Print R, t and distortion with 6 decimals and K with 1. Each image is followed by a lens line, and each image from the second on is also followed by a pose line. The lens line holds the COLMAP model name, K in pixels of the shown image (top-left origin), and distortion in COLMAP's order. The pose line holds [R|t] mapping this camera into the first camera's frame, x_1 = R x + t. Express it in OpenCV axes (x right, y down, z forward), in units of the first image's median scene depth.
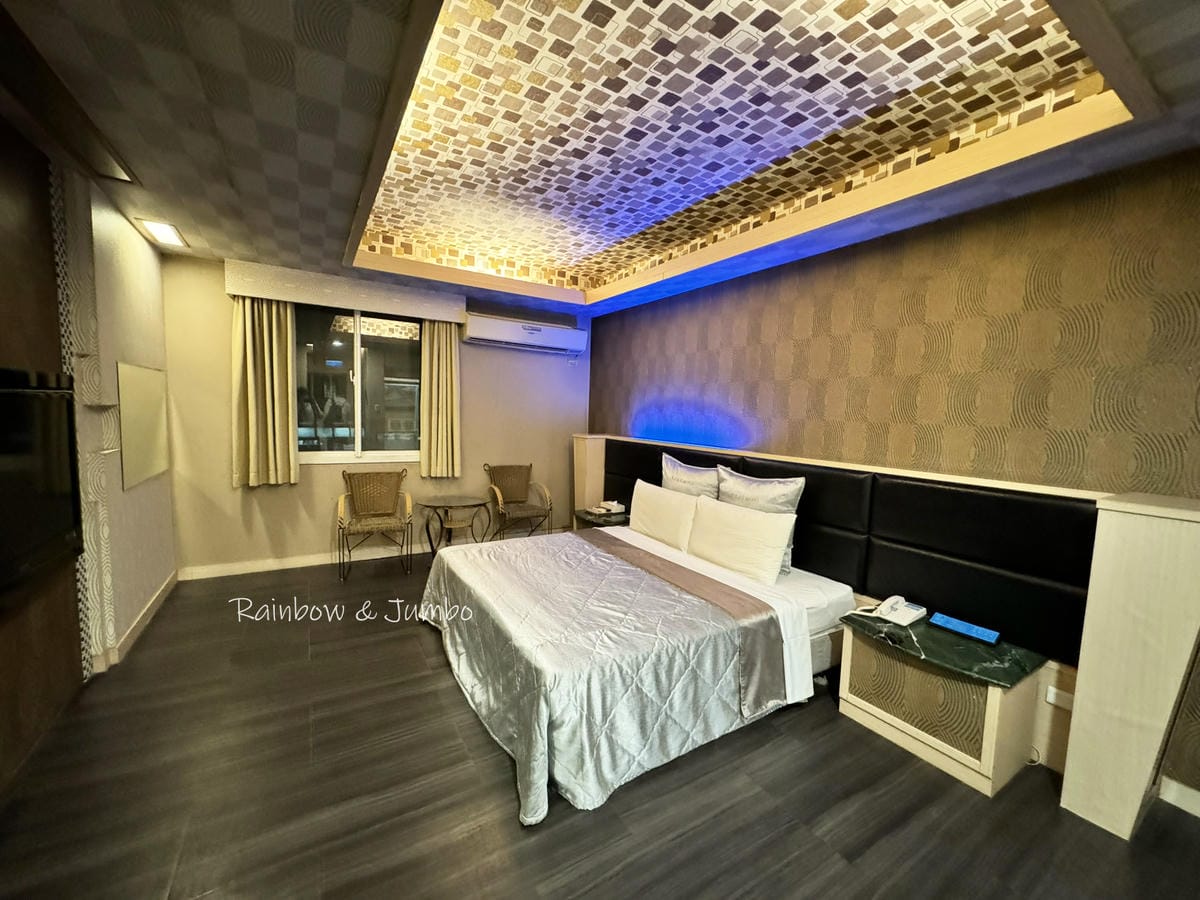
lens RADIAL K [[481.1, 0, 598.3], [0, 481.1, 452.0], [0, 0, 1]] dist [-0.000954, 0.000031]
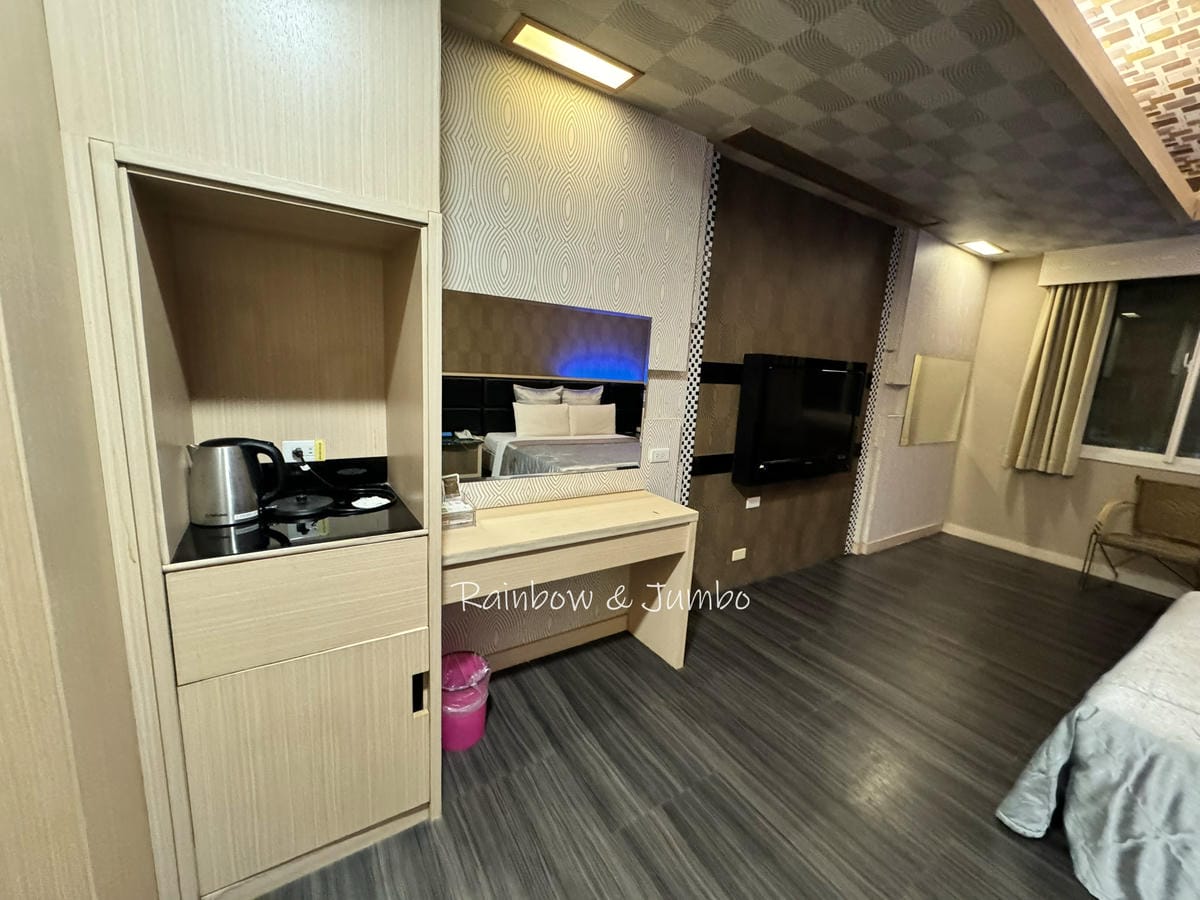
lens RADIAL K [[481.1, 0, 598.9], [0, 481.1, 450.3], [0, 0, 1]] dist [-0.000954, 0.000031]
pose [[0.036523, 0.147851, -0.988335, 0.307971], [-0.145318, 0.979268, 0.141125, 0.018713], [0.988711, 0.138469, 0.057252, 0.026571]]
